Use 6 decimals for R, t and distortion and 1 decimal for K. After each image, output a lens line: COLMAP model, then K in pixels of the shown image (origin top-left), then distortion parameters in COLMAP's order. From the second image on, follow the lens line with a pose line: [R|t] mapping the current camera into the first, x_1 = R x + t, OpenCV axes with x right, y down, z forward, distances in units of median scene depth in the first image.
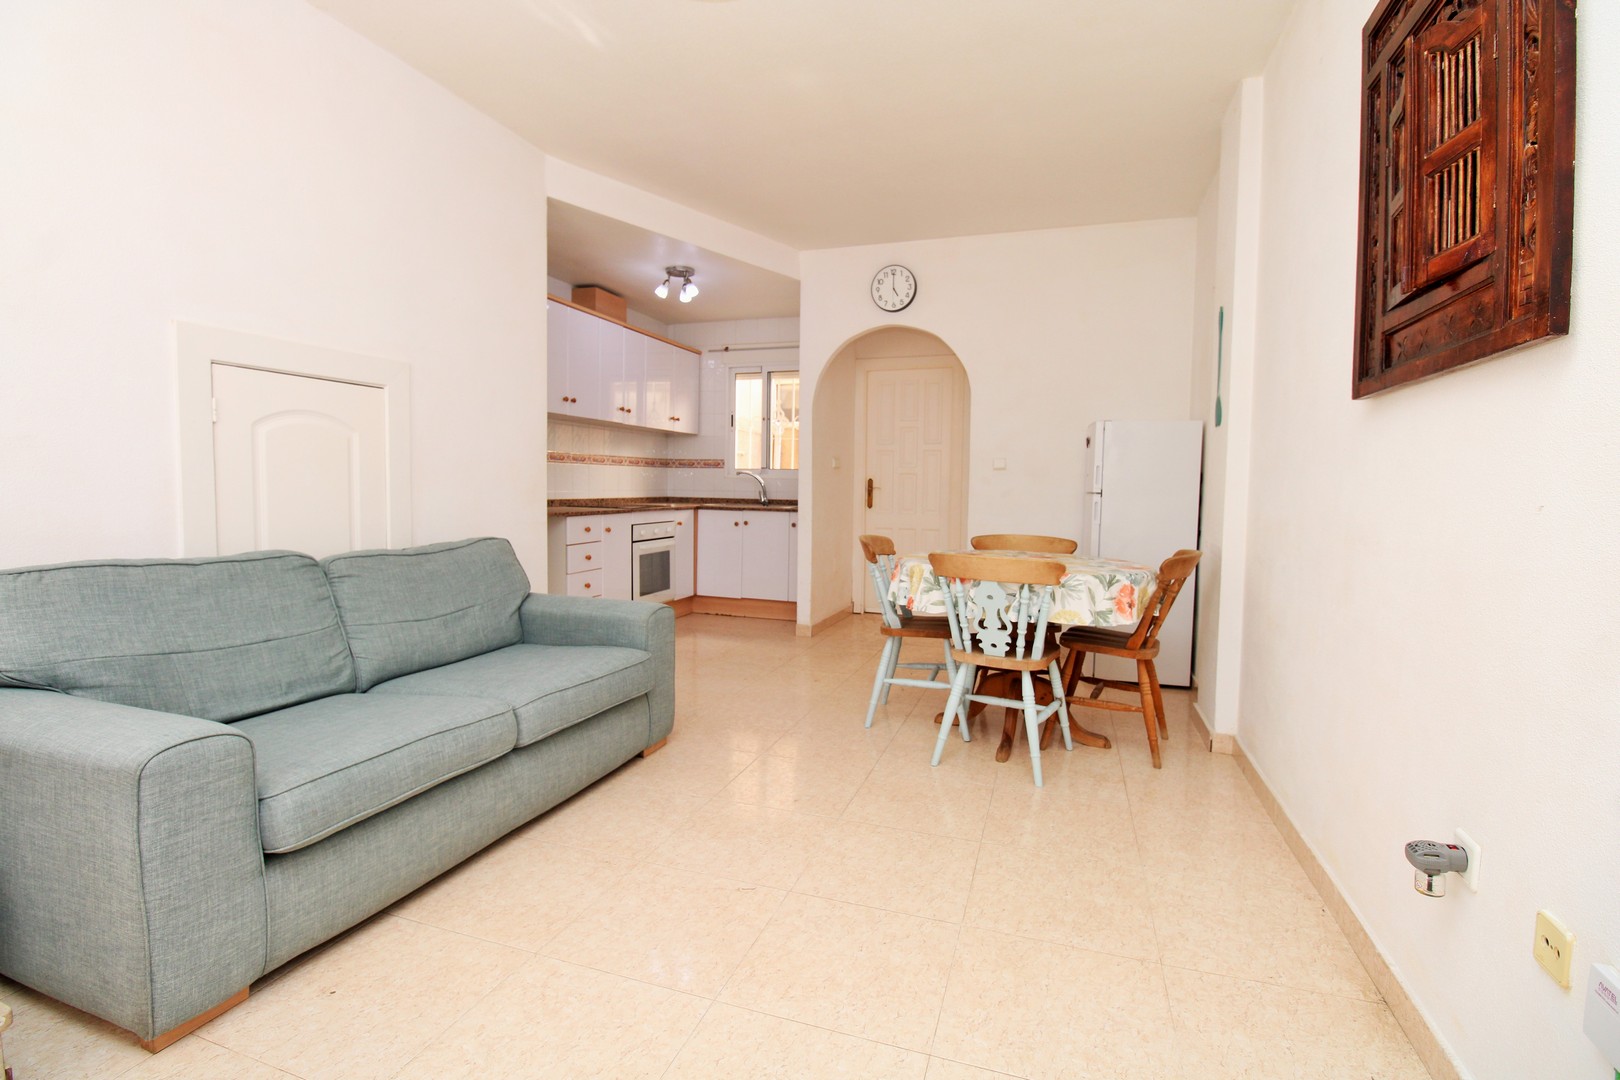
lens RADIAL K [[757.9, 0, 804.5], [0, 757.9, 528.0], [0, 0, 1]] dist [0.004667, -0.018208]
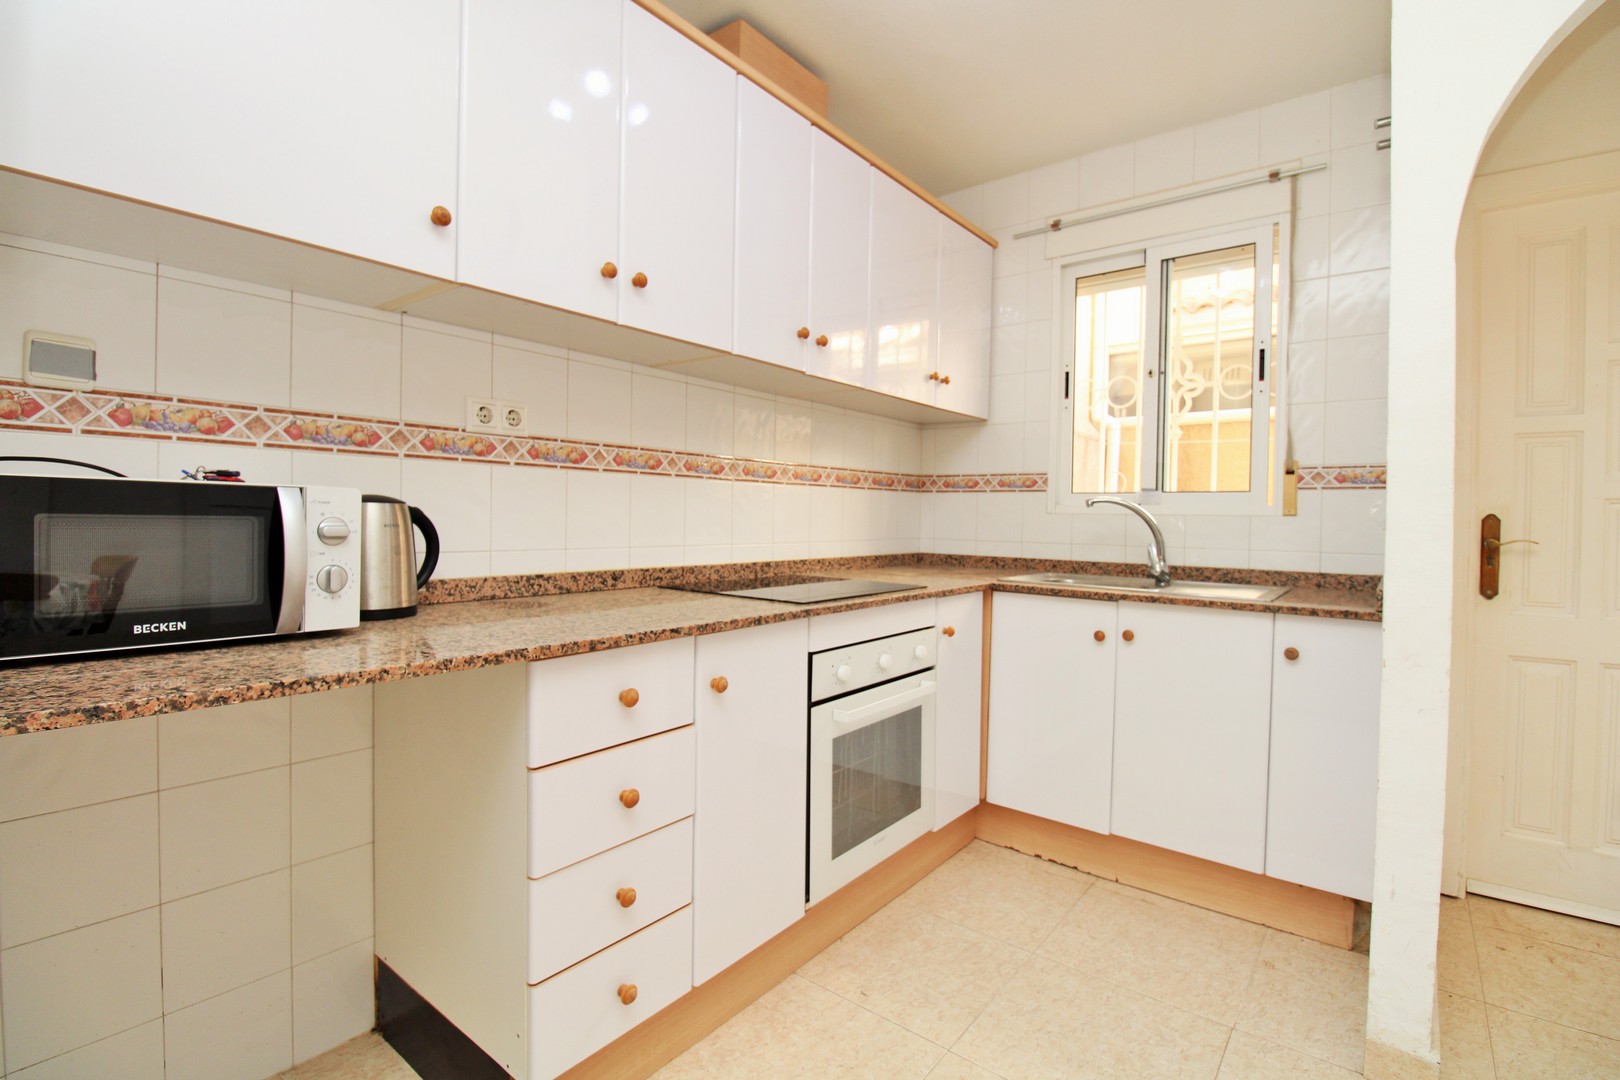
lens RADIAL K [[757.9, 0, 804.5], [0, 757.9, 528.0], [0, 0, 1]] dist [0.004667, -0.018208]
pose [[0.944220, 0.006298, -0.329255, -0.120627], [-0.021943, 0.998798, -0.043821, -0.045070], [0.328583, 0.048601, 0.943224, 0.684655]]
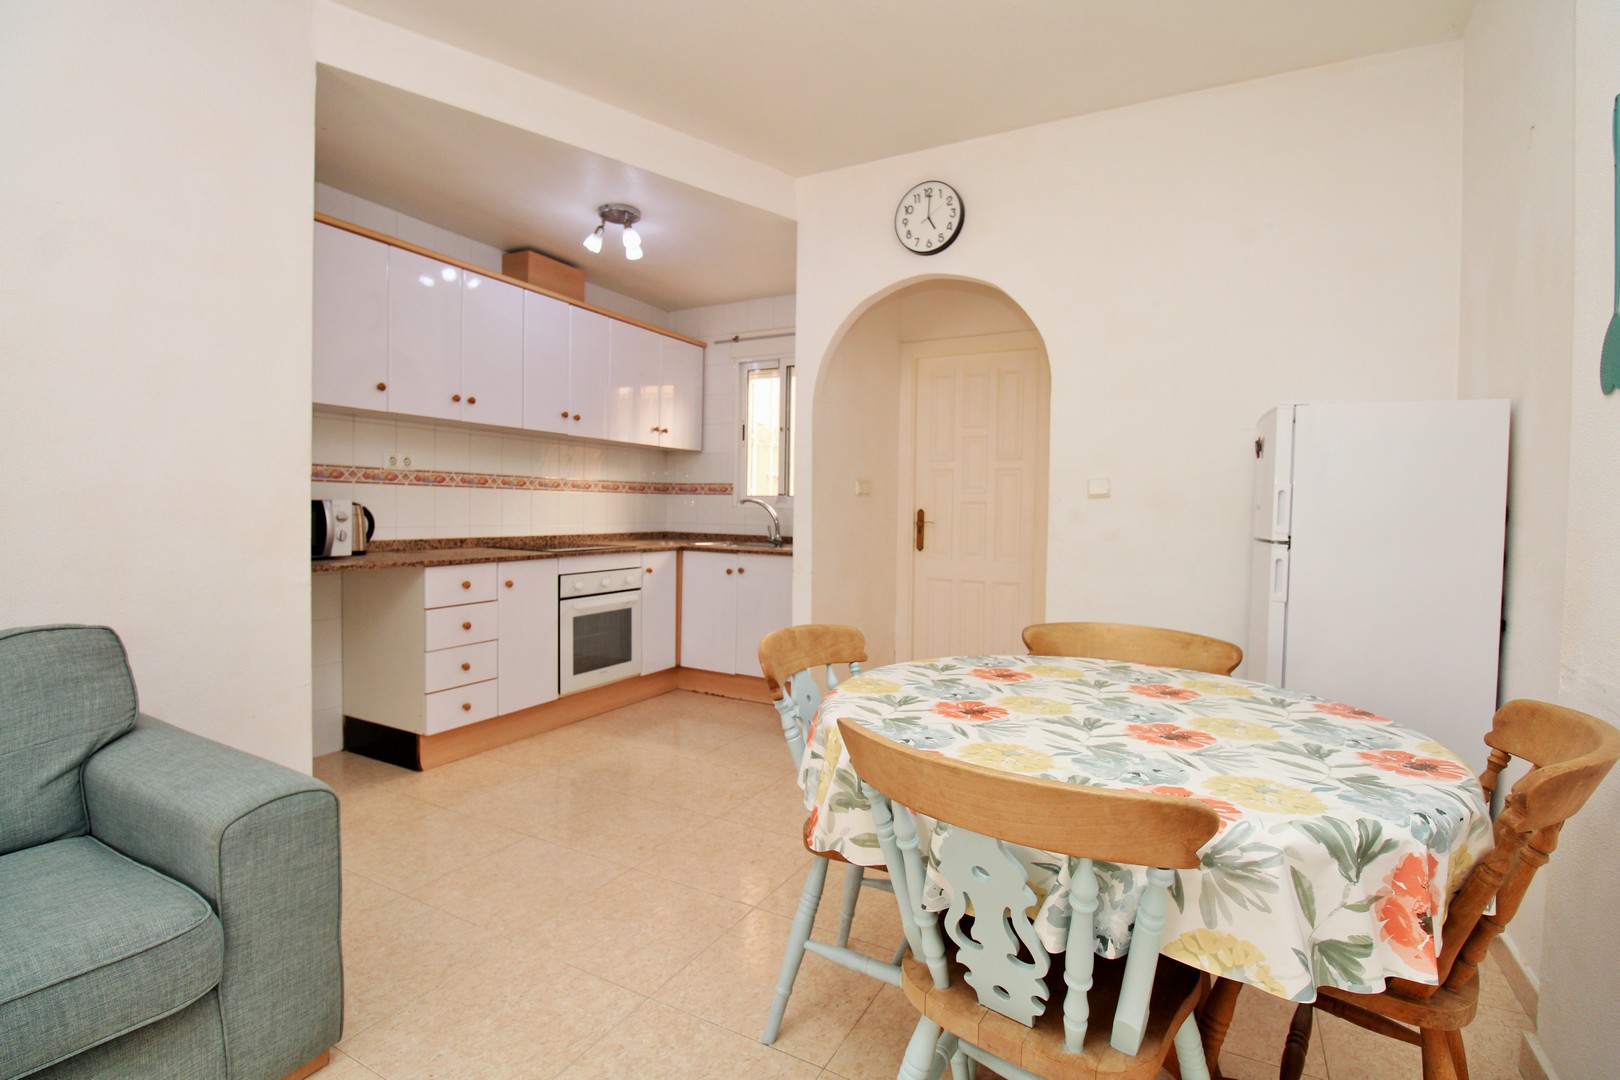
lens RADIAL K [[757.9, 0, 804.5], [0, 757.9, 528.0], [0, 0, 1]] dist [0.004667, -0.018208]
pose [[0.986085, 0.005841, -0.166139, 0.117273], [-0.011465, 0.999393, -0.032909, -0.027631], [0.165846, 0.034356, 0.985553, 0.339434]]
